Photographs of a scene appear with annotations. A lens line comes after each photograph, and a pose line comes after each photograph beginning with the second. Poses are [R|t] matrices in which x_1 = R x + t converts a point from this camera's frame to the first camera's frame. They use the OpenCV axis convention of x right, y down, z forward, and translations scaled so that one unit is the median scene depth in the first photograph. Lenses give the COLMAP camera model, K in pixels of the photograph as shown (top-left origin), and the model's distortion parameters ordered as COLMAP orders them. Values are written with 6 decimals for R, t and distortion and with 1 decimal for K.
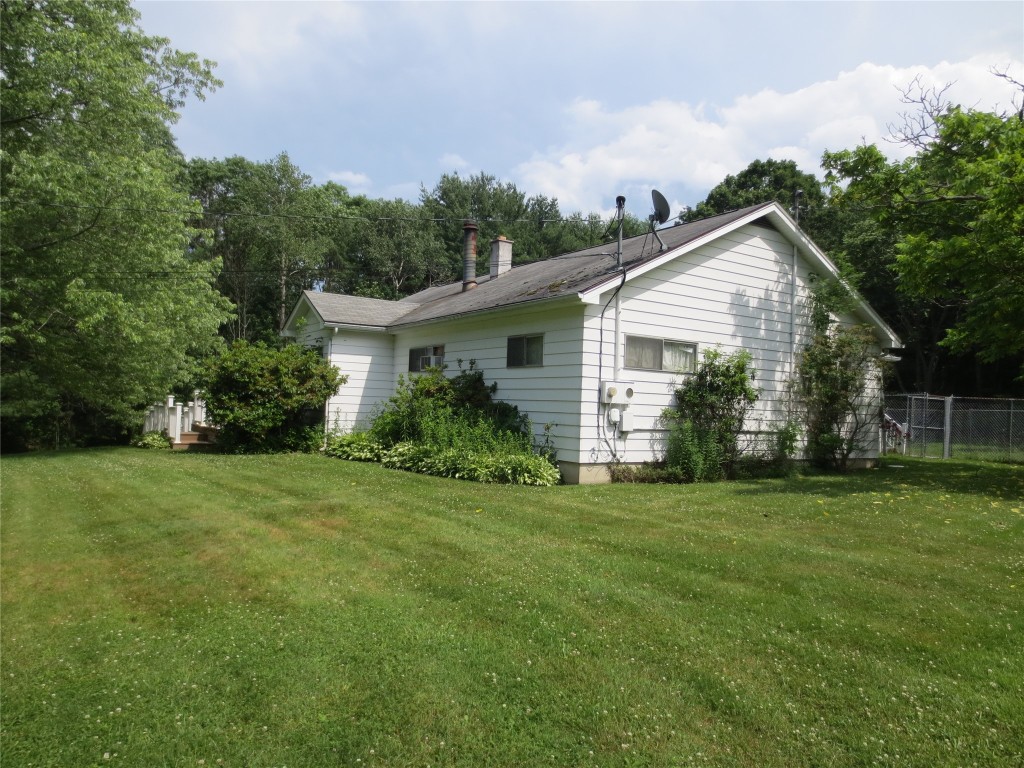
lens RADIAL K [[722.3, 0, 513.3], [0, 722.3, 380.5], [0, 0, 1]] dist [-0.031320, 0.010341]
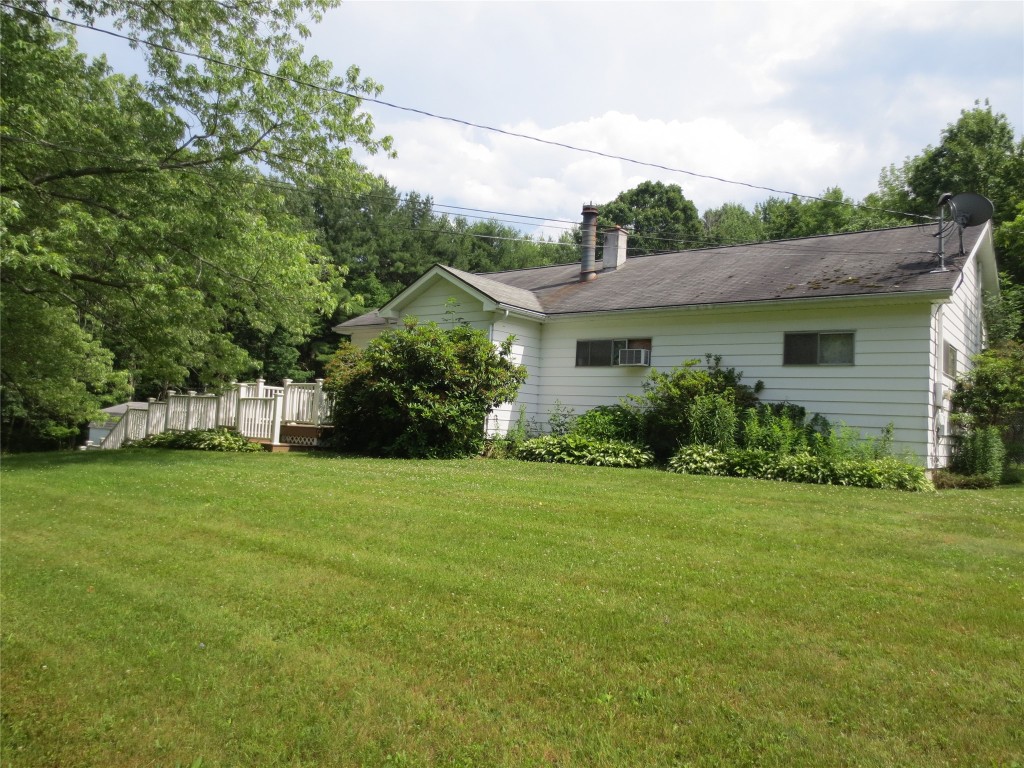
lens RADIAL K [[722.3, 0, 511.9], [0, 722.3, 388.6], [0, 0, 1]] dist [-0.031320, 0.010341]
pose [[0.950975, 0.035461, 0.307229, -0.582182], [-0.035404, 0.999356, -0.005761, 0.027423], [-0.307235, -0.005399, 0.951618, 0.219993]]
